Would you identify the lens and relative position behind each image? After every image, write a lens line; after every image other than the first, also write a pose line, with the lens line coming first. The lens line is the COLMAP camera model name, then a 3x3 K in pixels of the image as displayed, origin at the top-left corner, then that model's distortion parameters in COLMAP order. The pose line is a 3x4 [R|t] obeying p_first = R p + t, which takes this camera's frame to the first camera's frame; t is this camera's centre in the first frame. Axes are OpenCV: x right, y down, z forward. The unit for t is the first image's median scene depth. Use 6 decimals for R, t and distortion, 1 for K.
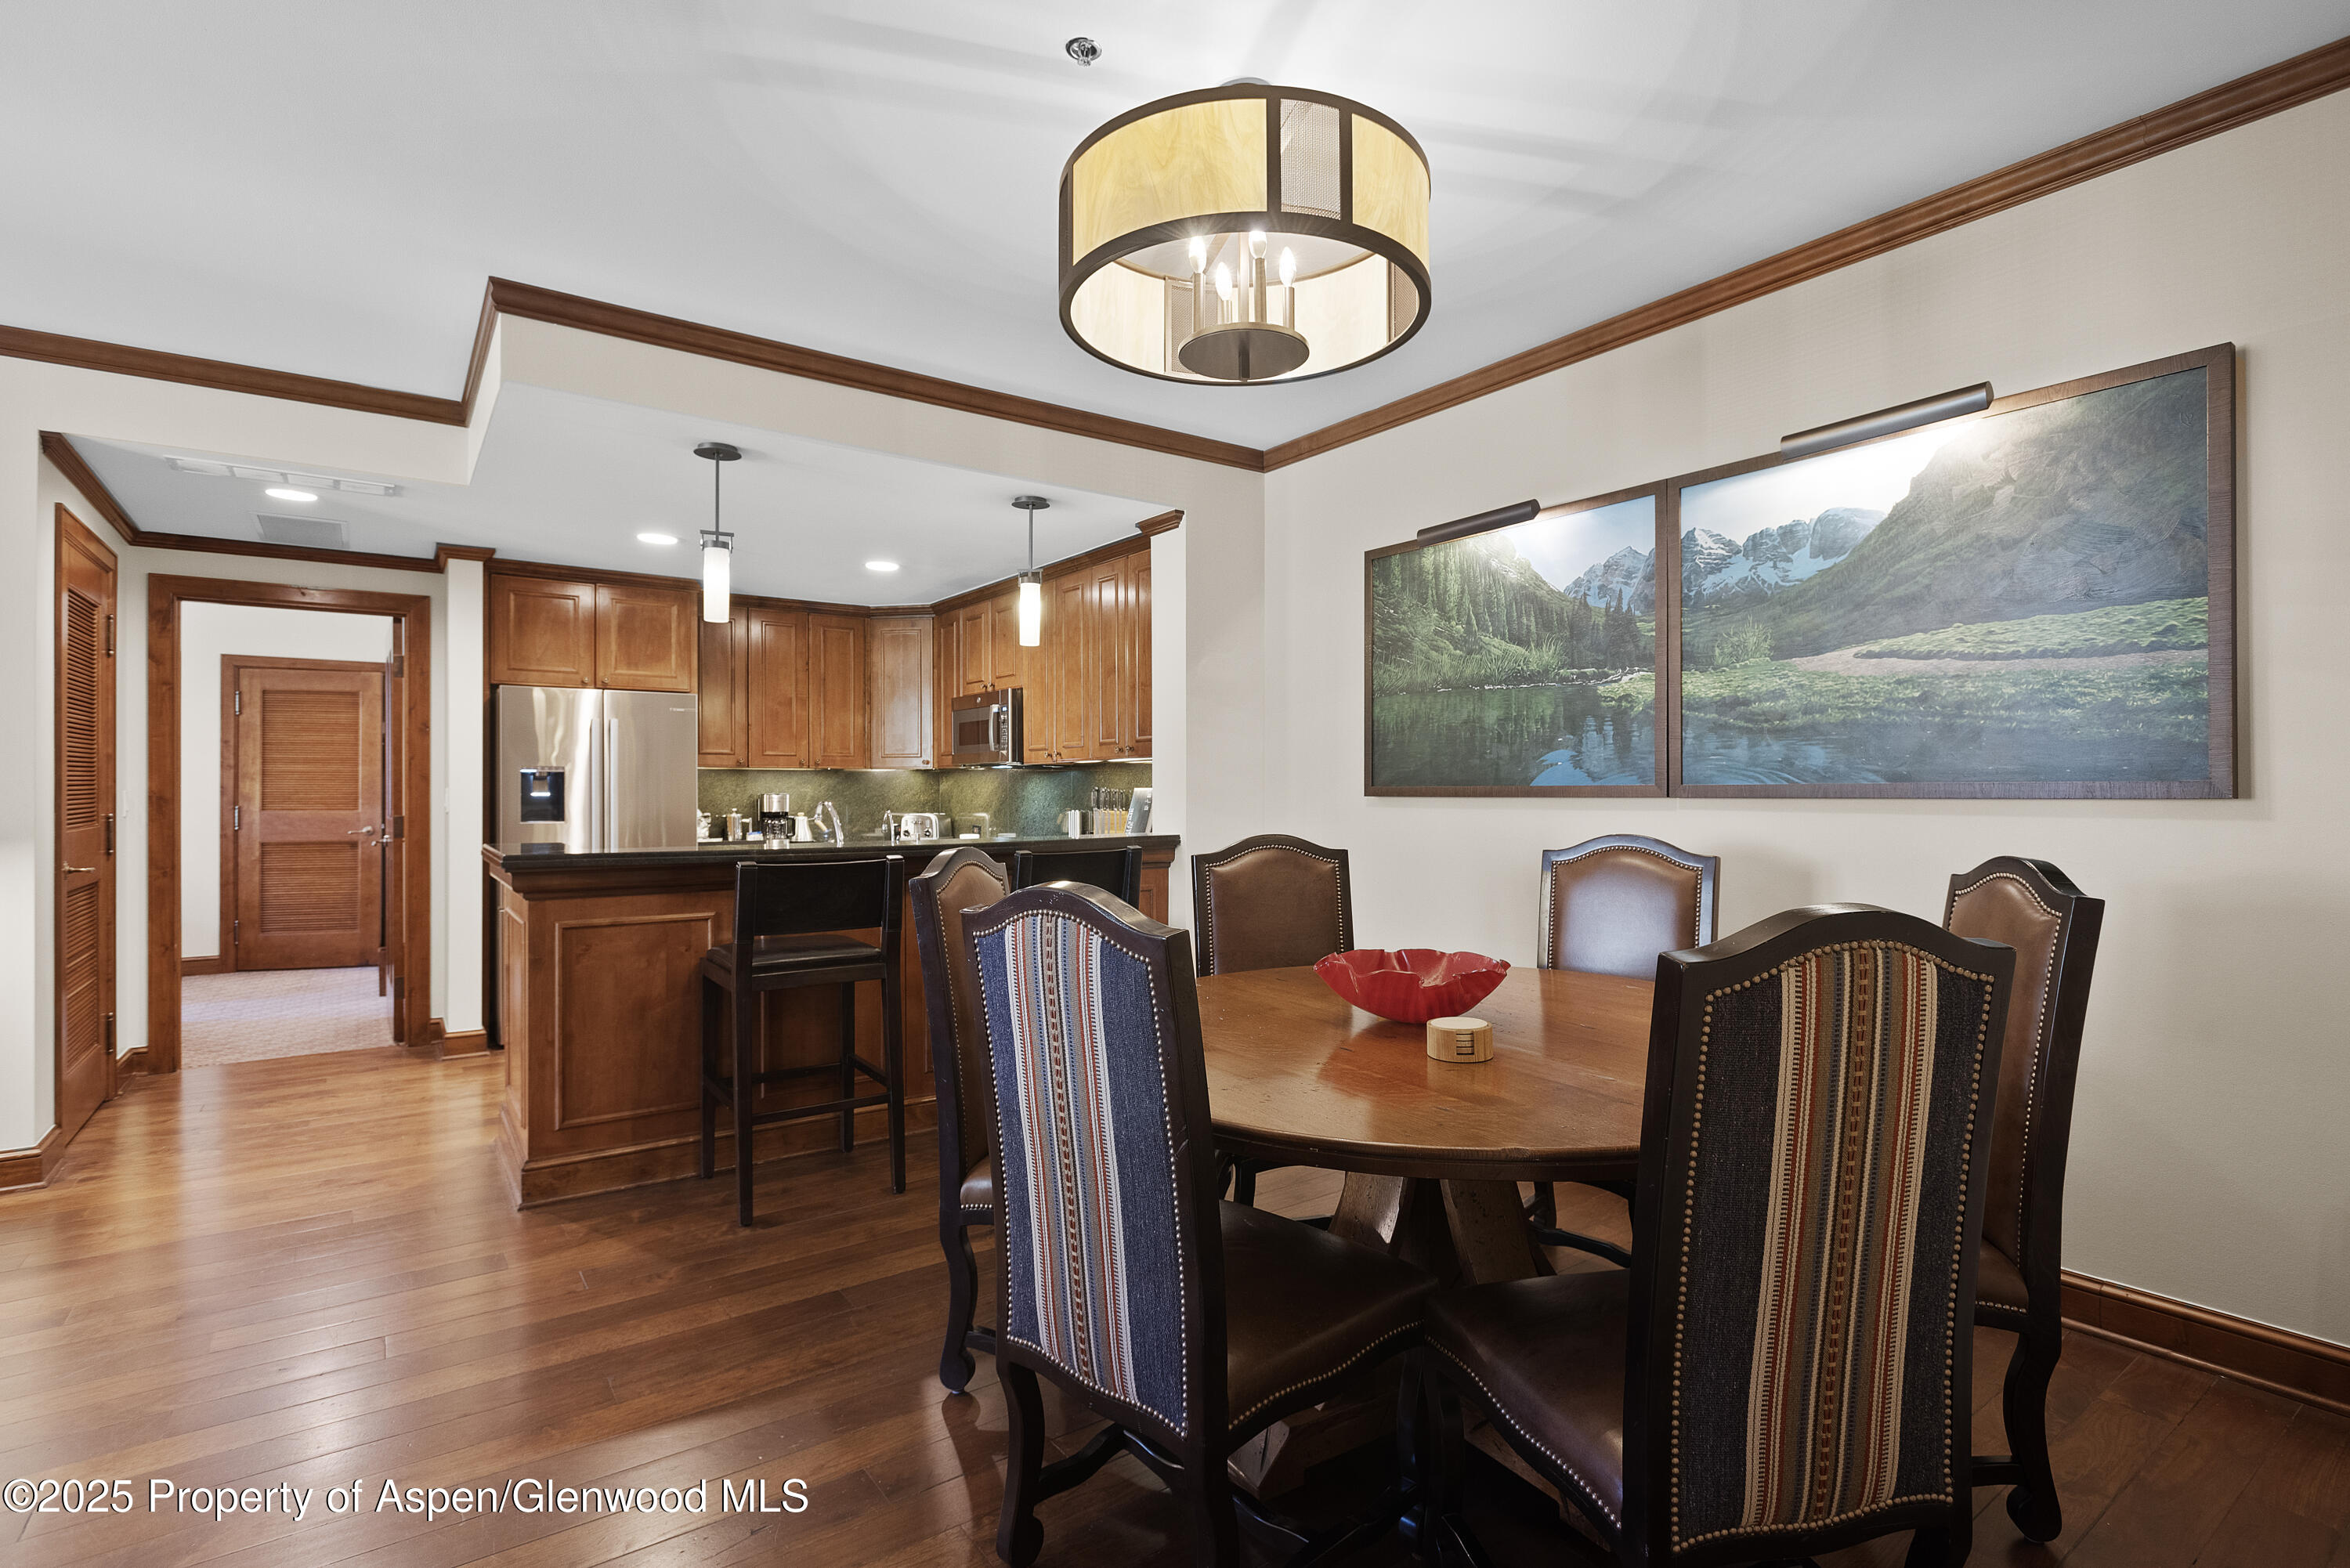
lens RADIAL K [[1127.5, 0, 1175.0], [0, 1127.5, 784.0], [0, 0, 1]] dist [-0.002684, -0.001114]
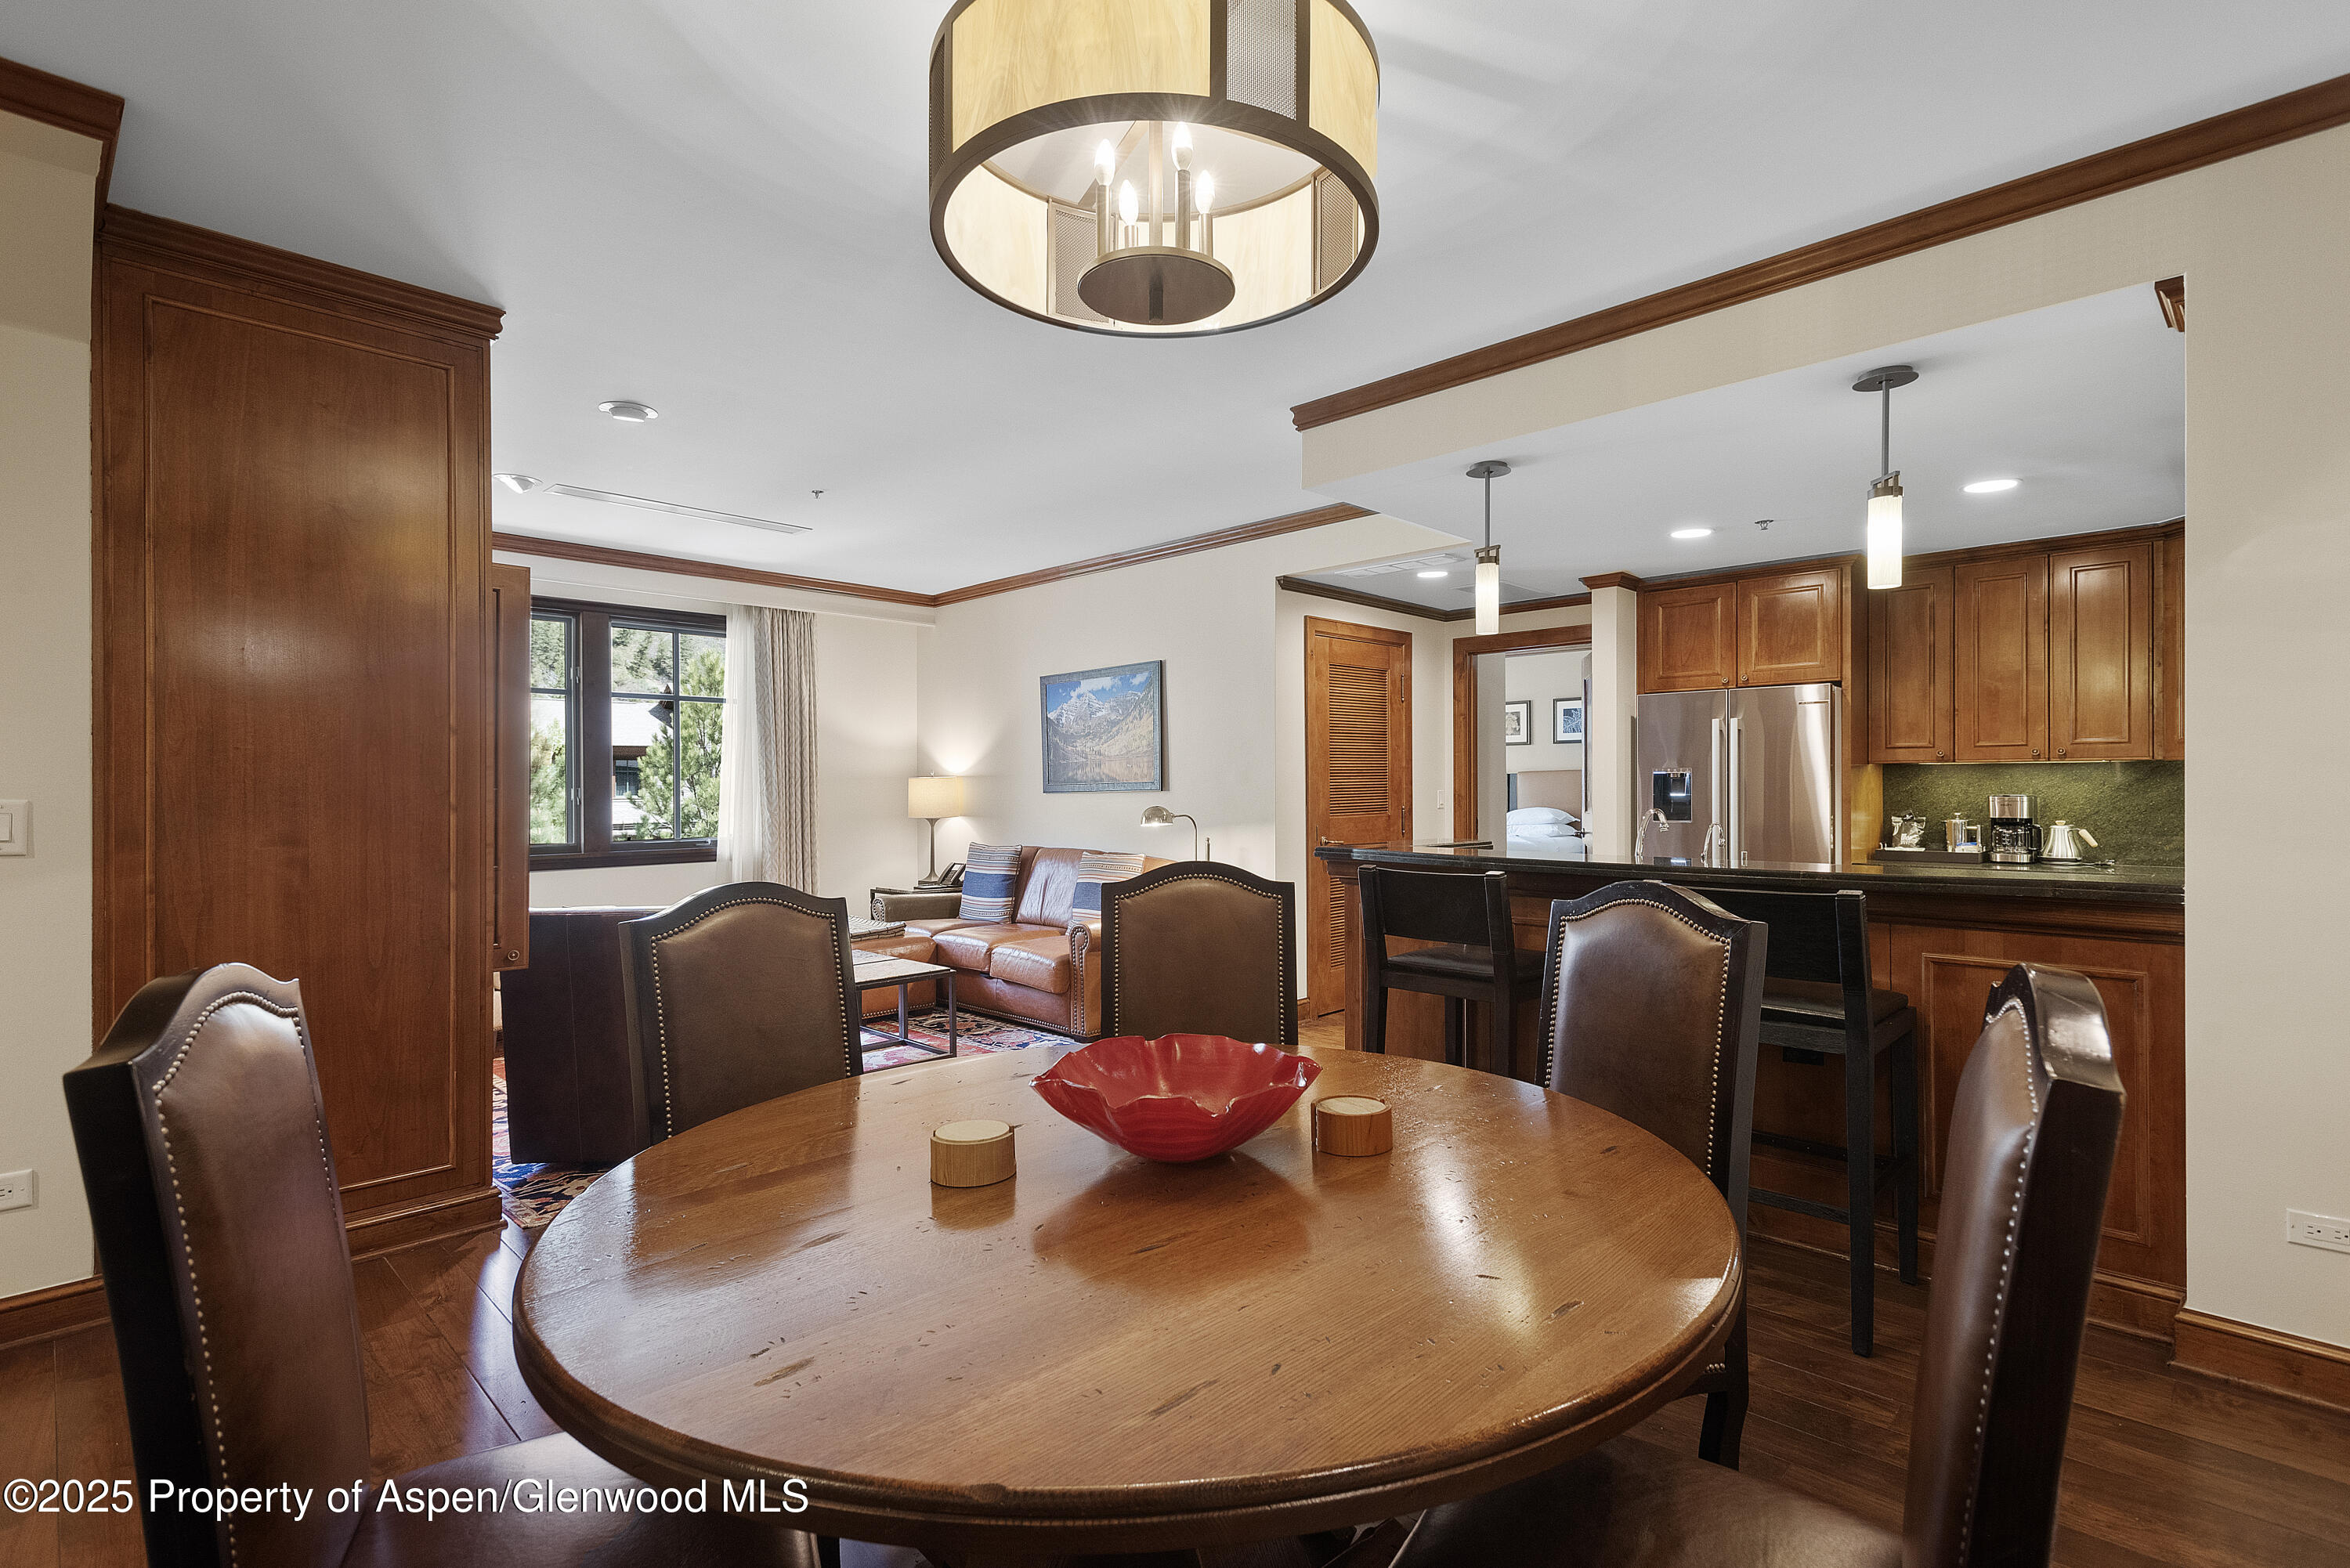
lens RADIAL K [[1078.3, 0, 1175.0], [0, 1078.3, 784.0], [0, 0, 1]] dist [-0.003627, -0.000450]
pose [[0.171191, 0.002902, -0.985234, 0.397915], [0.011100, 0.999927, 0.004874, -0.012893], [0.985175, -0.011771, 0.171146, 0.422656]]
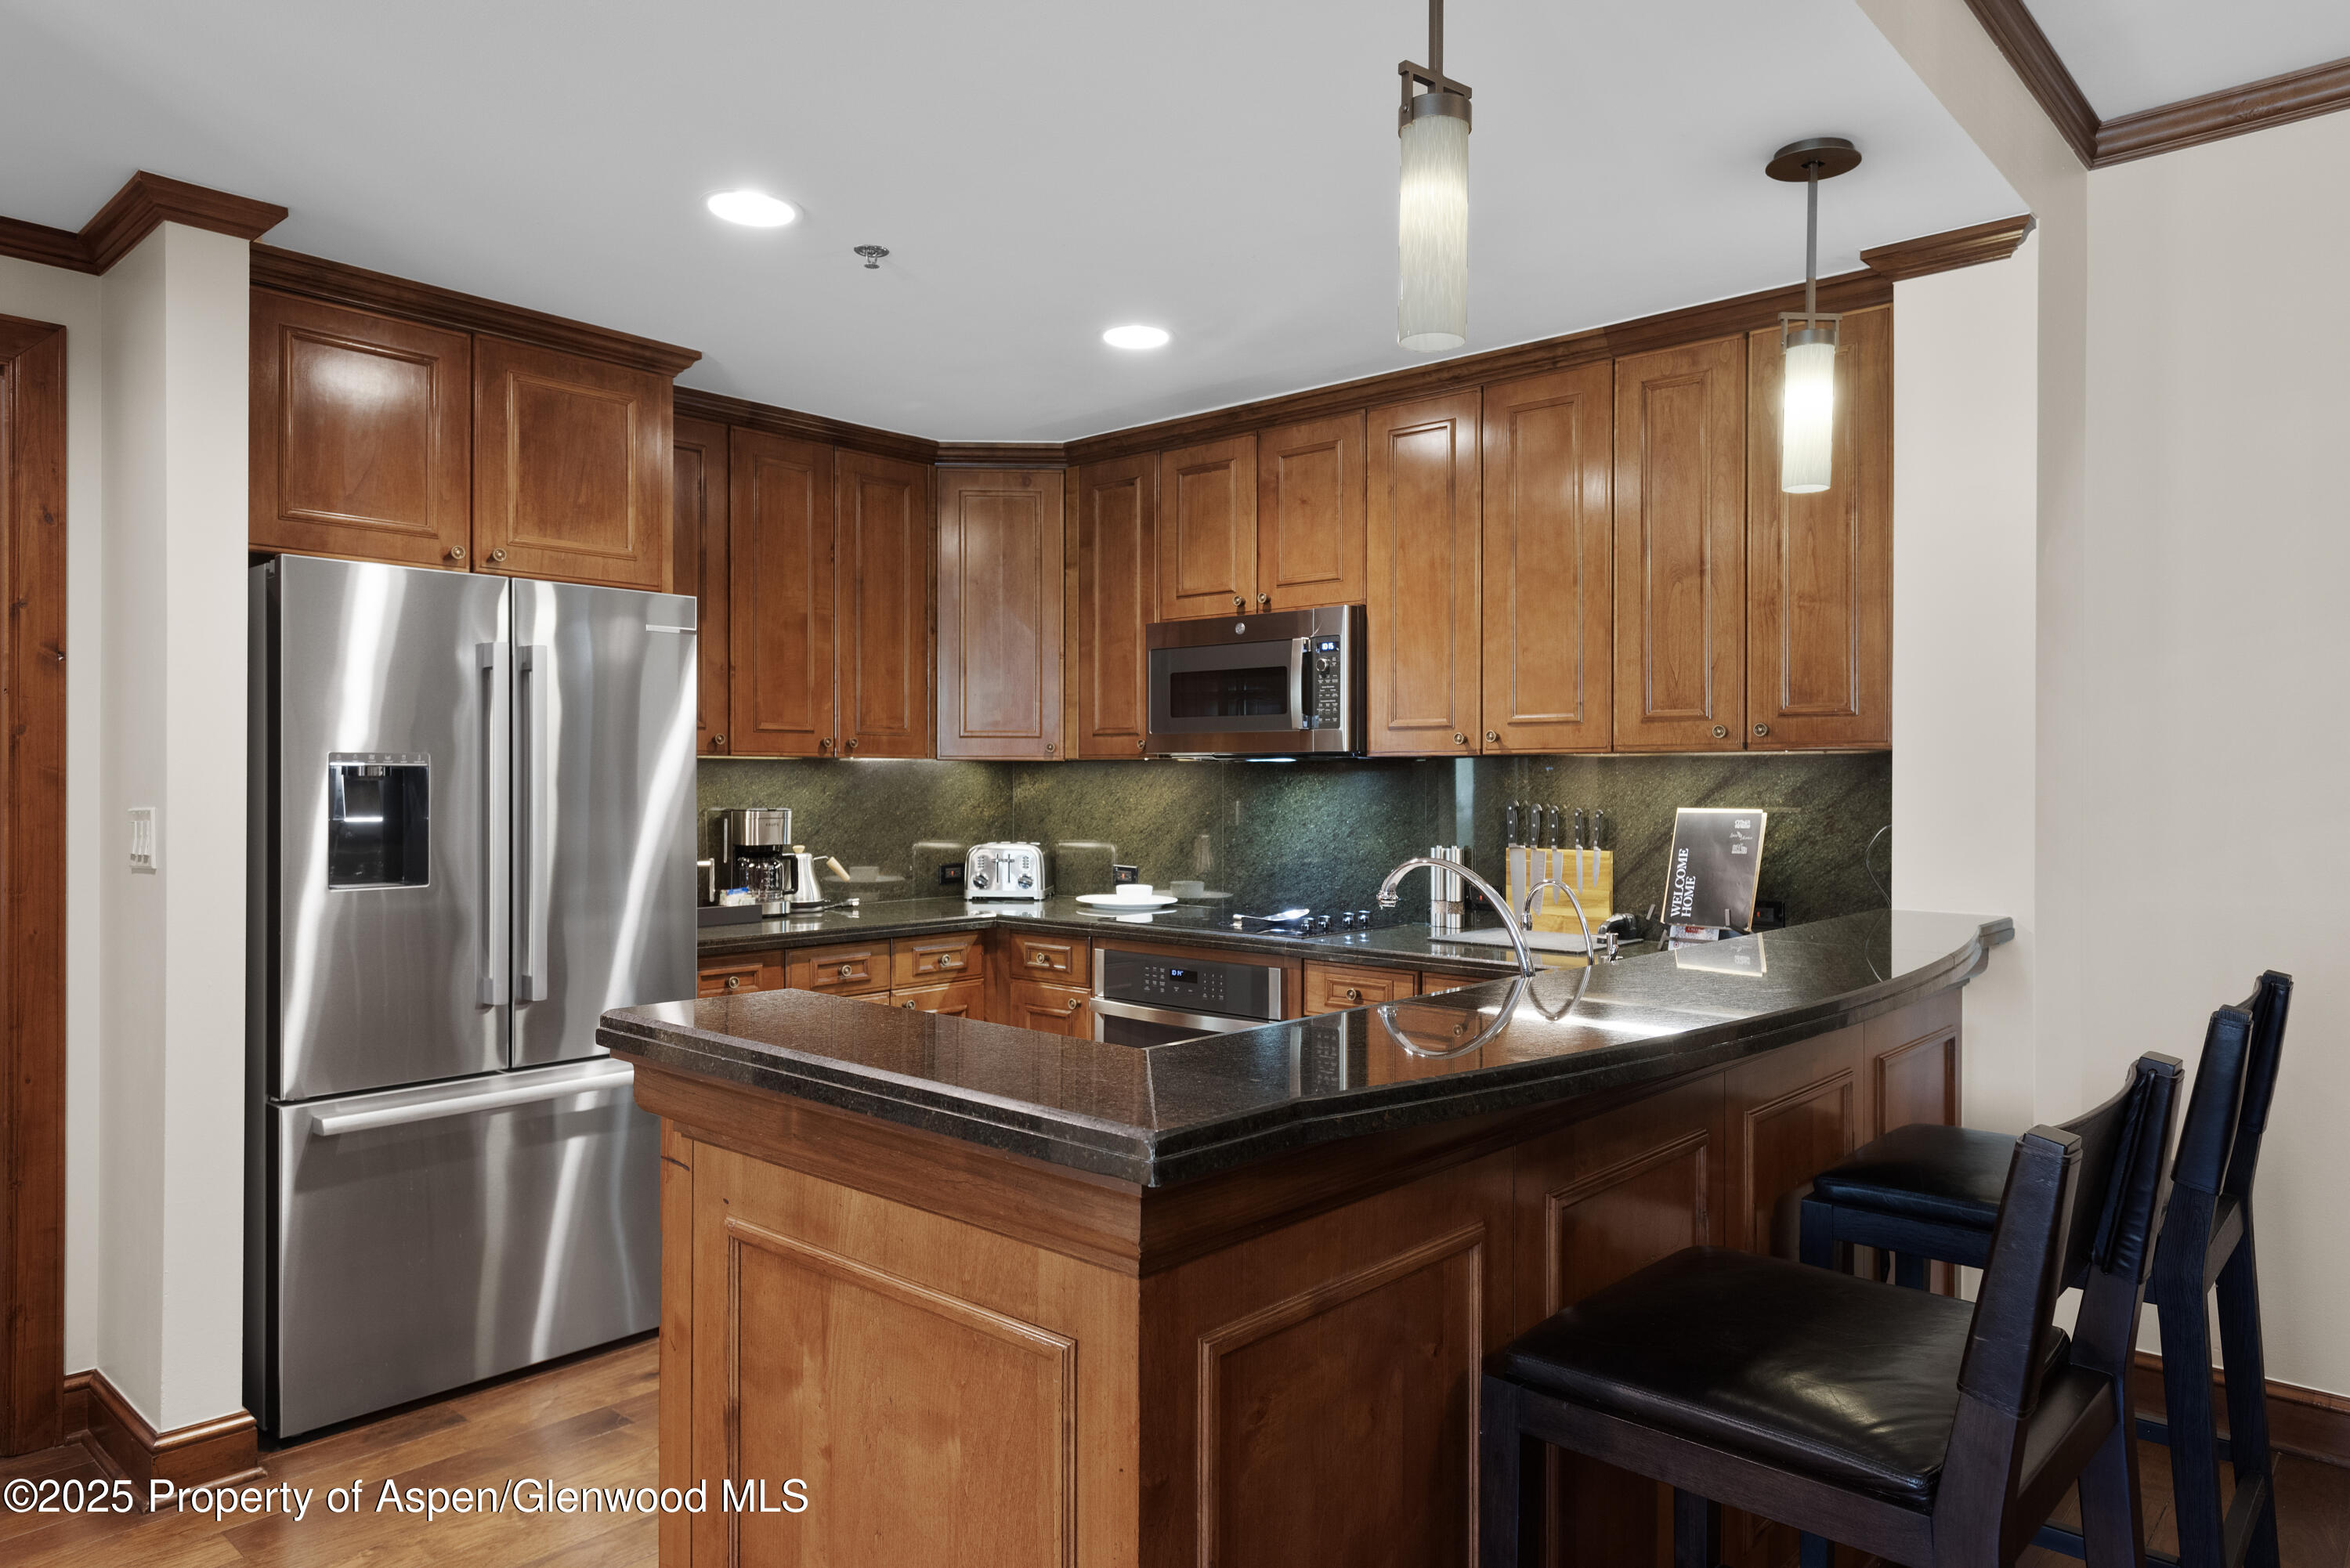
lens RADIAL K [[1494.7, 0, 1175.0], [0, 1494.7, 784.0], [0, 0, 1]] dist [0.004156, -0.000574]
pose [[0.977212, 0.005387, 0.212198, -0.445401], [-0.007211, 0.999943, 0.007821, -0.011953], [-0.212144, -0.009173, 0.977195, 0.449855]]
